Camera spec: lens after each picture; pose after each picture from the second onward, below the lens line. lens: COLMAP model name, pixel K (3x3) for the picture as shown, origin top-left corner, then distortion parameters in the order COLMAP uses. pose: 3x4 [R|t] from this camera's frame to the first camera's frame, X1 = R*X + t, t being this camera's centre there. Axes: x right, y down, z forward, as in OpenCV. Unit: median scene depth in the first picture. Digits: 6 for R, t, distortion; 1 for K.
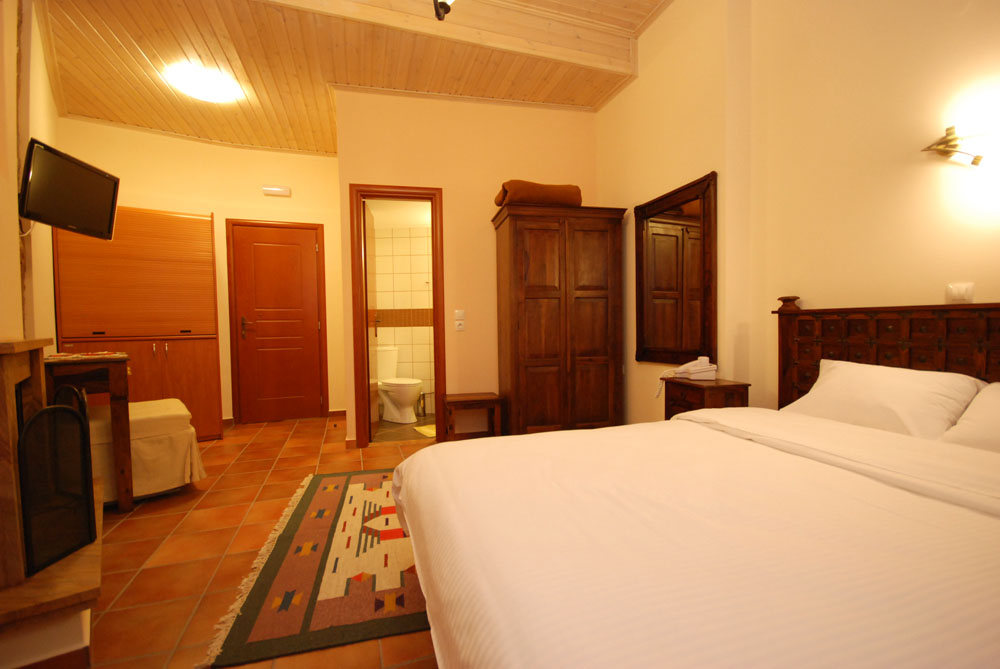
lens RADIAL K [[438.6, 0, 503.1], [0, 438.6, 339.9], [0, 0, 1]] dist [-0.002726, -0.000431]
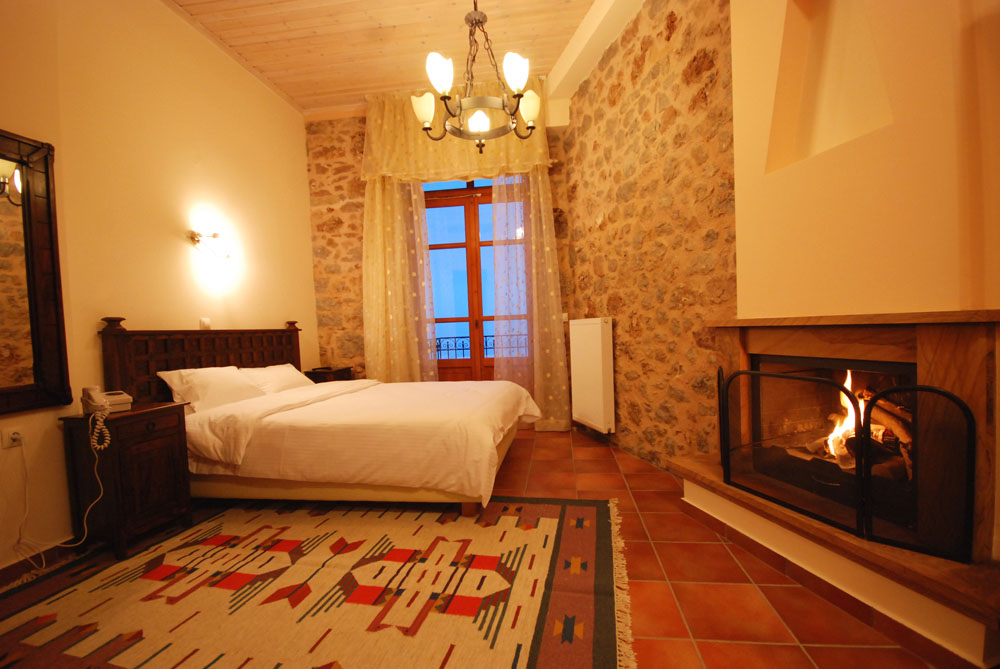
lens RADIAL K [[438.6, 0, 503.1], [0, 438.6, 339.9], [0, 0, 1]] dist [-0.002726, -0.000431]
pose [[-0.890949, 0.041041, 0.452246, -0.749673], [0.070832, 0.996278, 0.049131, -0.040607], [-0.448546, 0.075807, -0.890539, 1.852647]]
